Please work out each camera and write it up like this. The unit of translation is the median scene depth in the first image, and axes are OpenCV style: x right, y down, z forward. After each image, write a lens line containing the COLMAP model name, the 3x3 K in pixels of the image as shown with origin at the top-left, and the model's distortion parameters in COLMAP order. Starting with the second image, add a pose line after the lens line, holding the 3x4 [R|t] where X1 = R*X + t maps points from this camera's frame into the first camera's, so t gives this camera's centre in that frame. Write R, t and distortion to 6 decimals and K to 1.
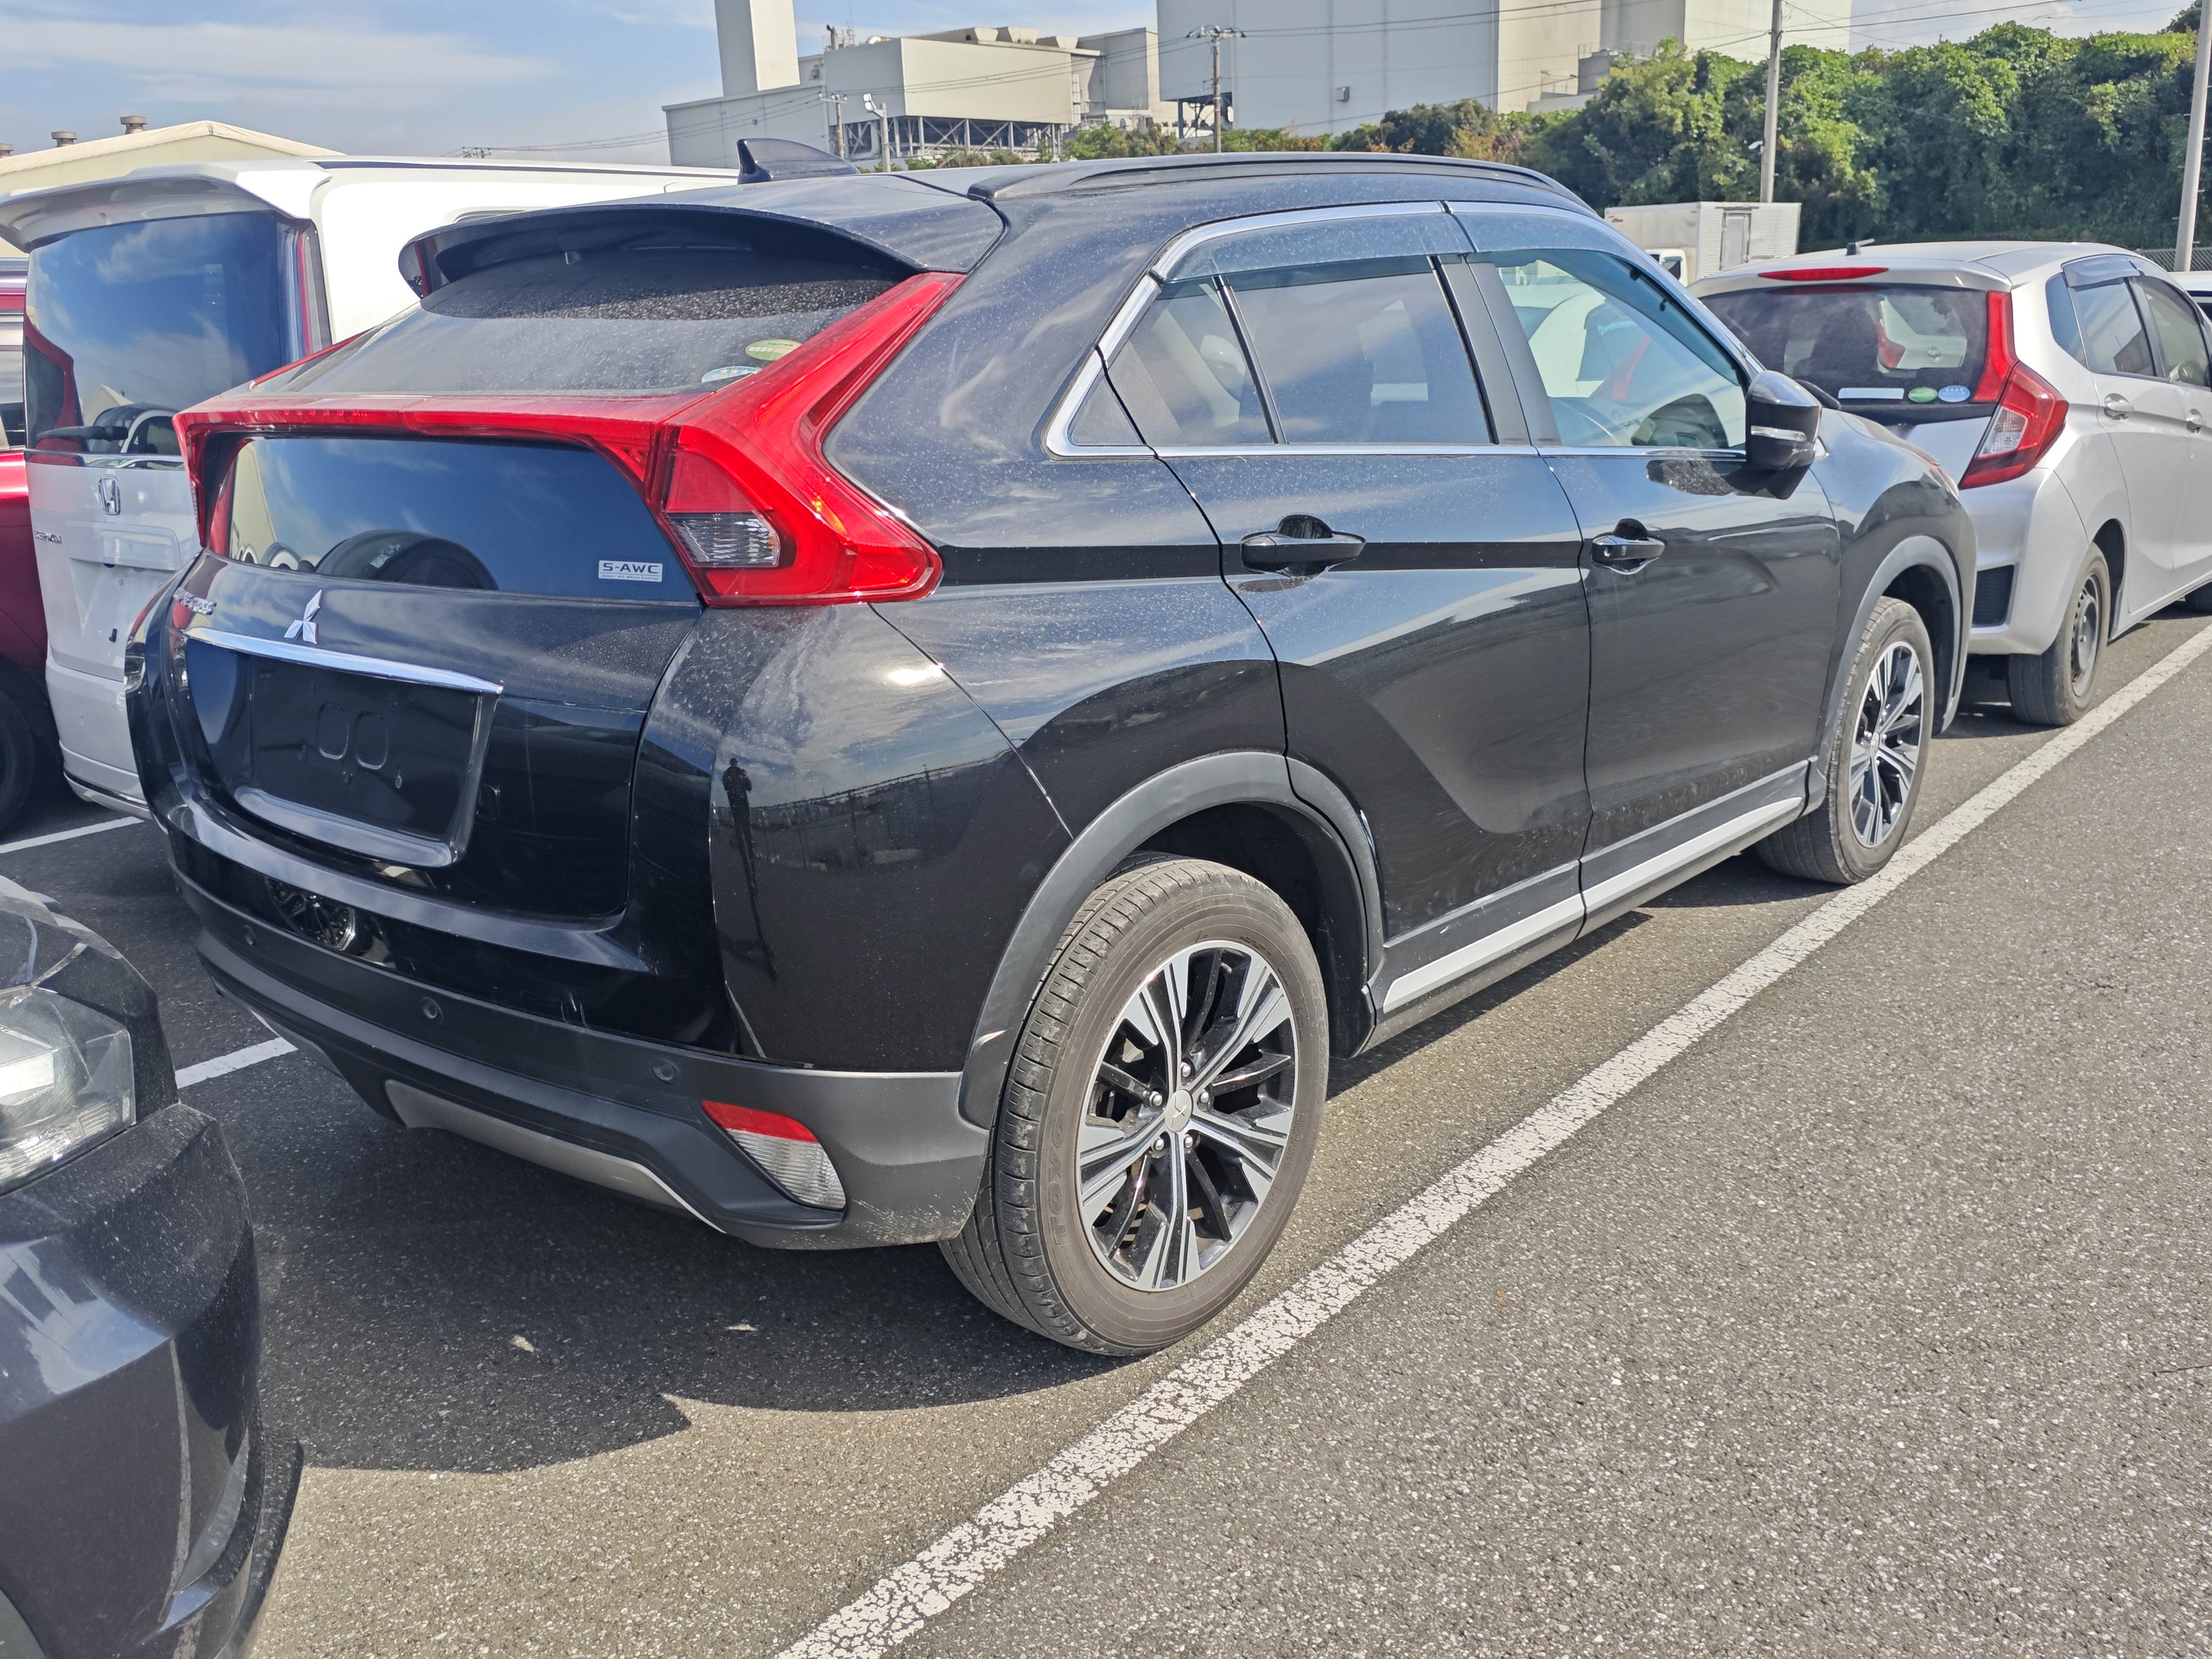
lens RADIAL K [[1852.8, 0, 1102.5], [0, 1852.8, 871.4], [0, 0, 1]] dist [0.040798, -0.063528]
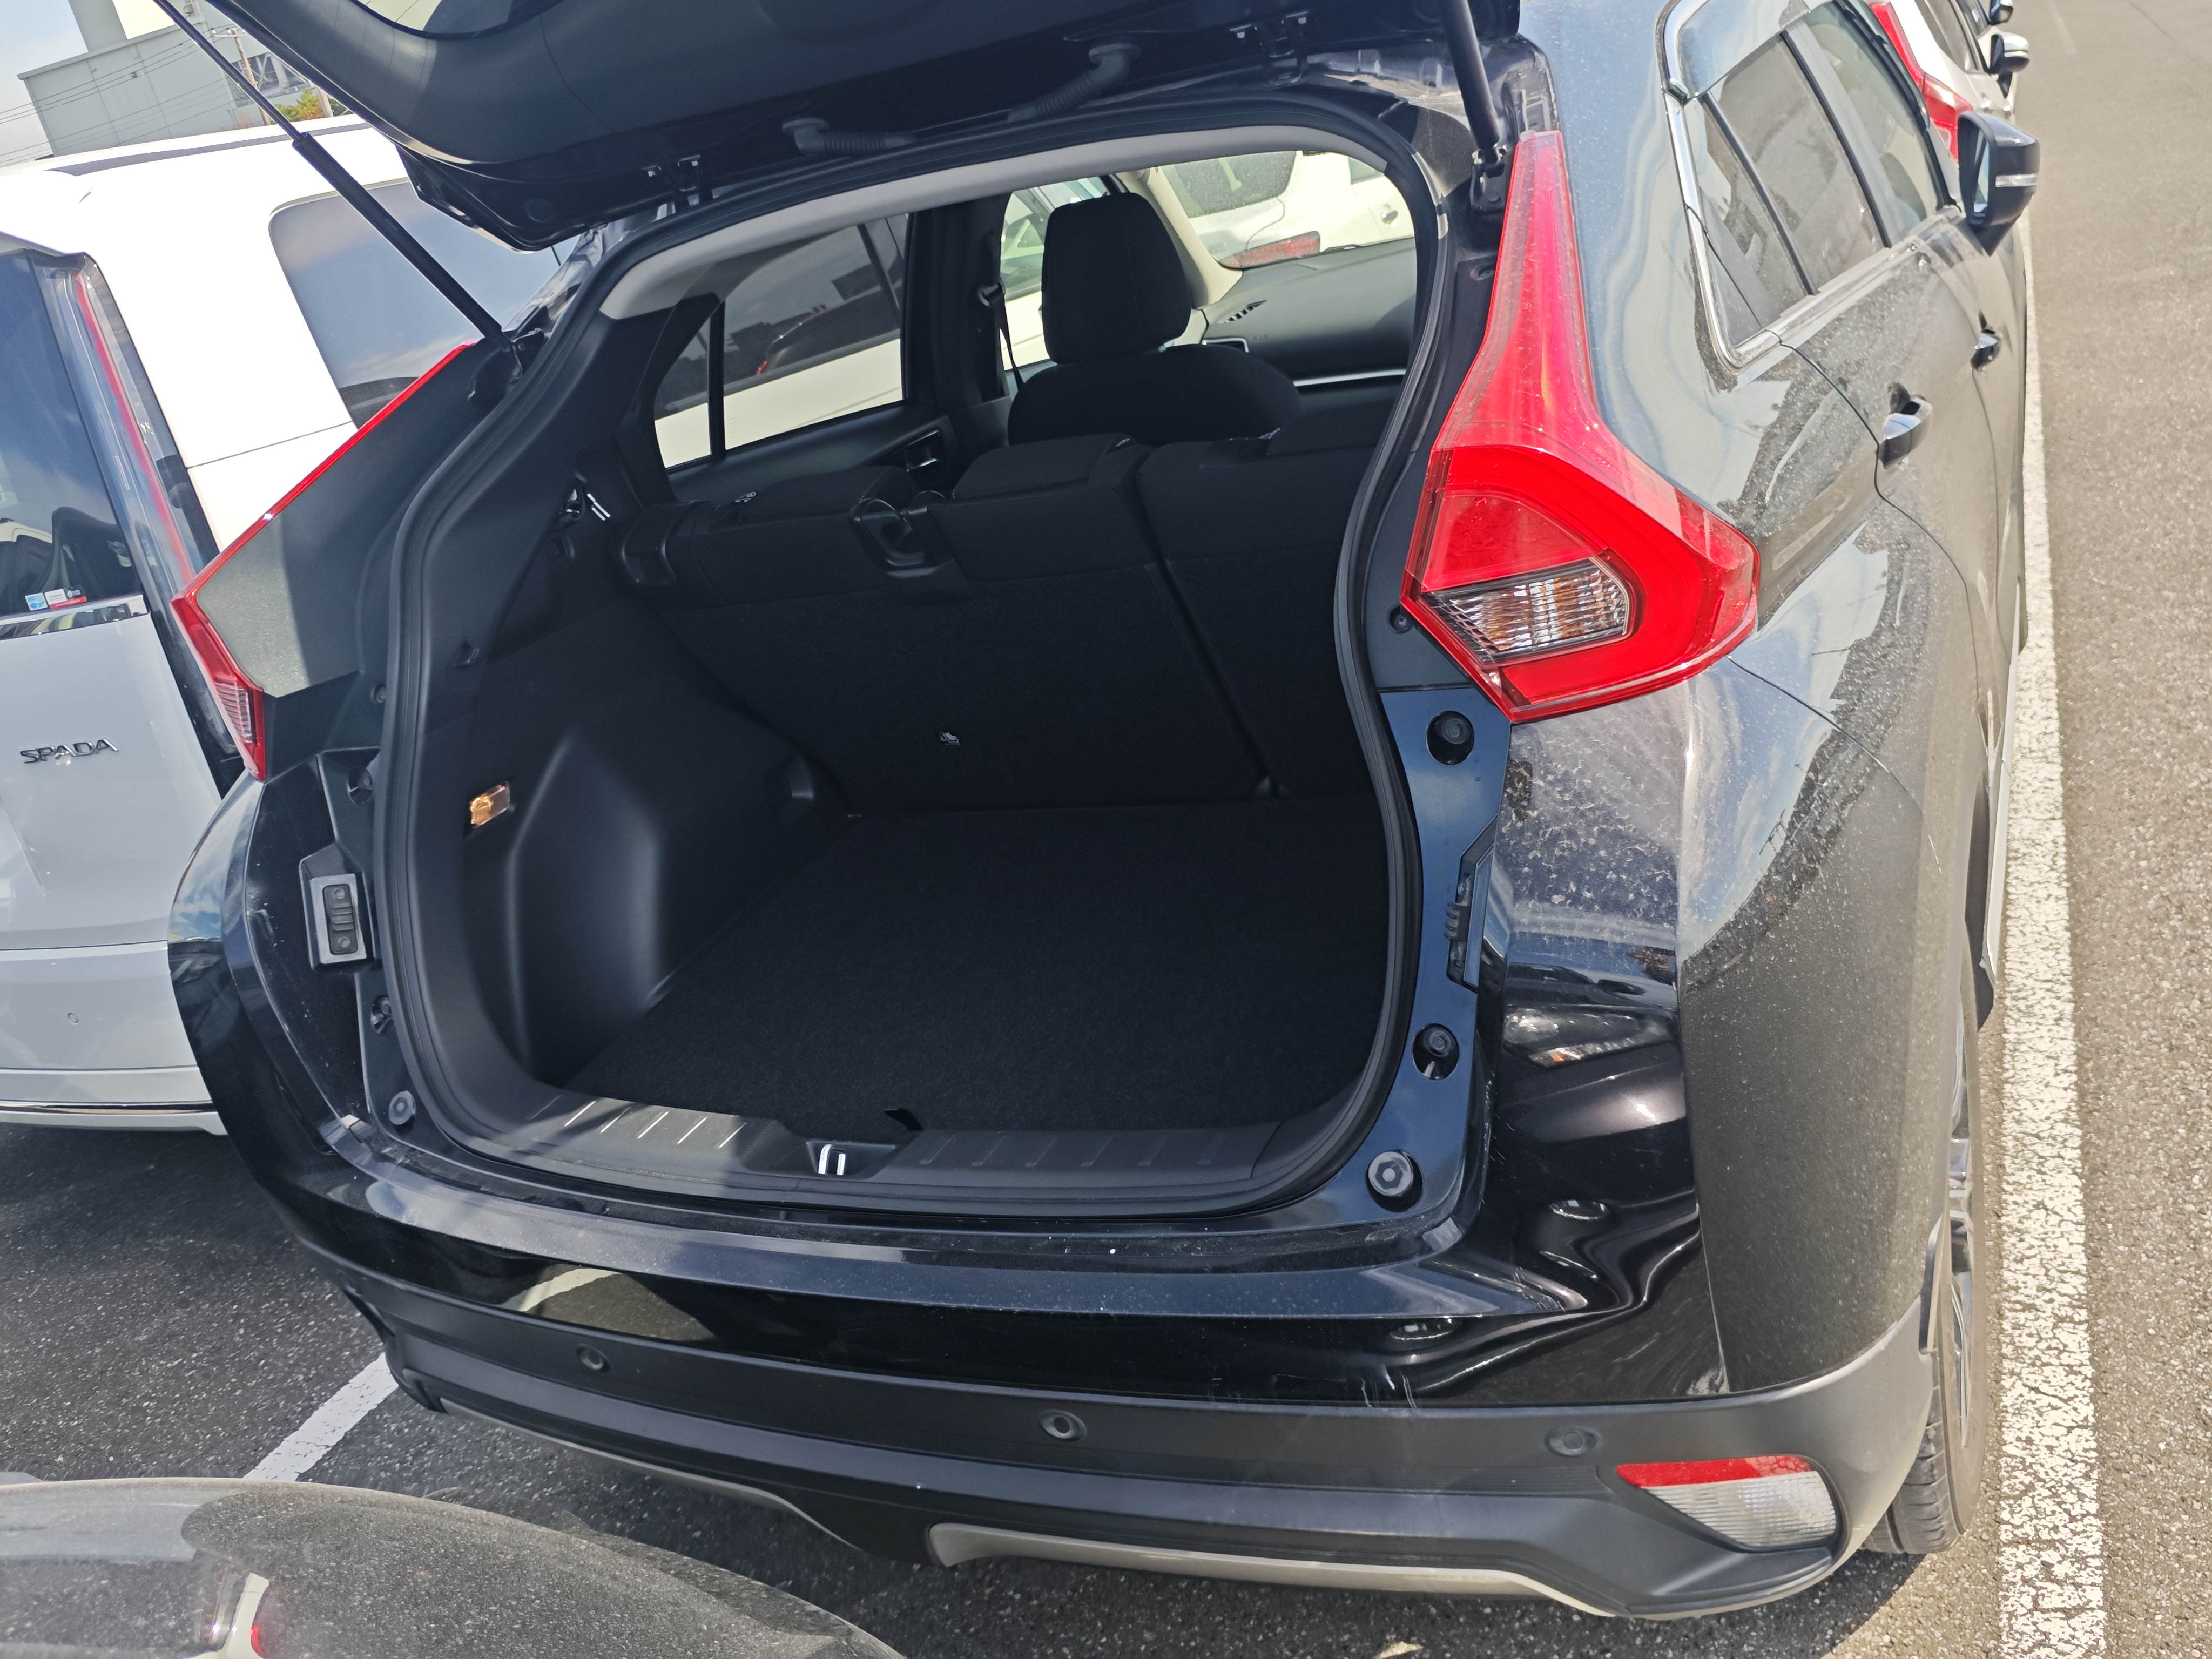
lens RADIAL K [[1852.8, 0, 1170.6], [0, 1852.8, 837.3], [0, 0, 1]] dist [0.040798, -0.063528]
pose [[0.942371, -0.253667, 0.218151, -0.247792], [0.241100, 0.966955, 0.082876, -0.098618], [-0.231965, -0.025504, 0.972390, 0.226169]]
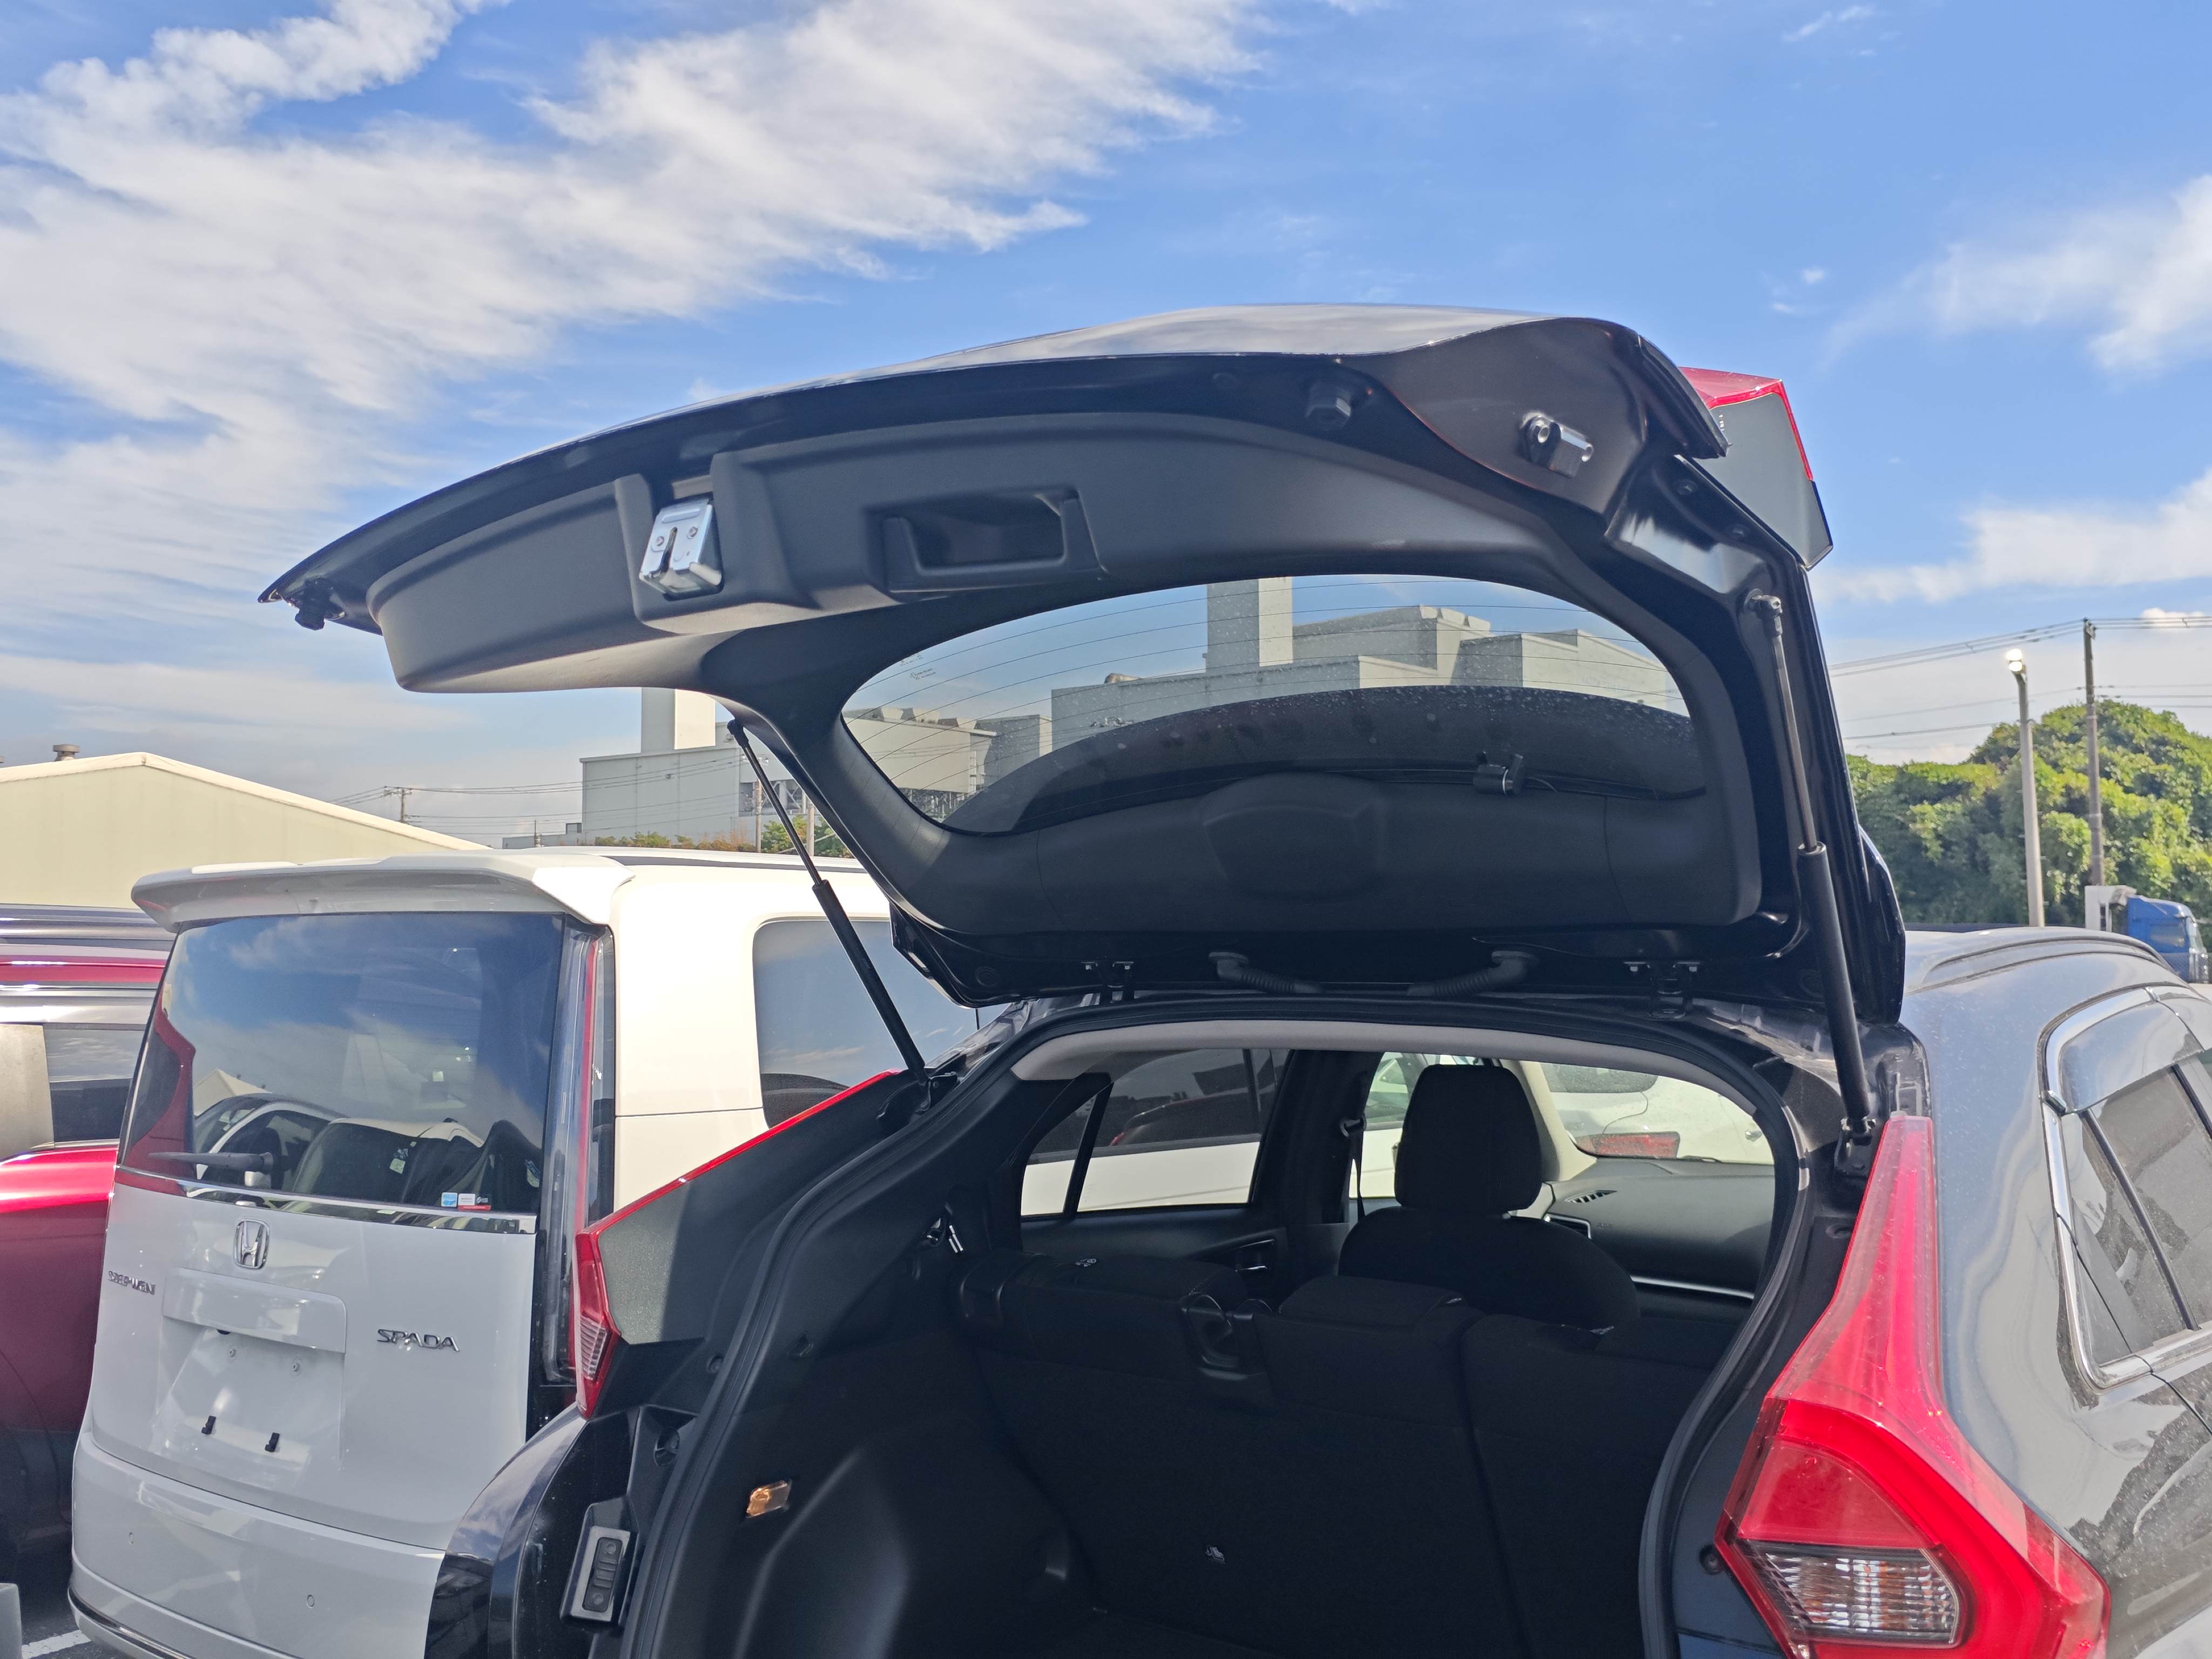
lens RADIAL K [[1852.8, 0, 1125.8], [0, 1852.8, 802.6], [0, 0, 1]] dist [0.040798, -0.063528]
pose [[0.996240, 0.046528, 0.073080, -0.257222], [-0.016255, 0.928950, -0.369849, -0.099575], [-0.085096, 0.367270, 0.926213, 0.202137]]
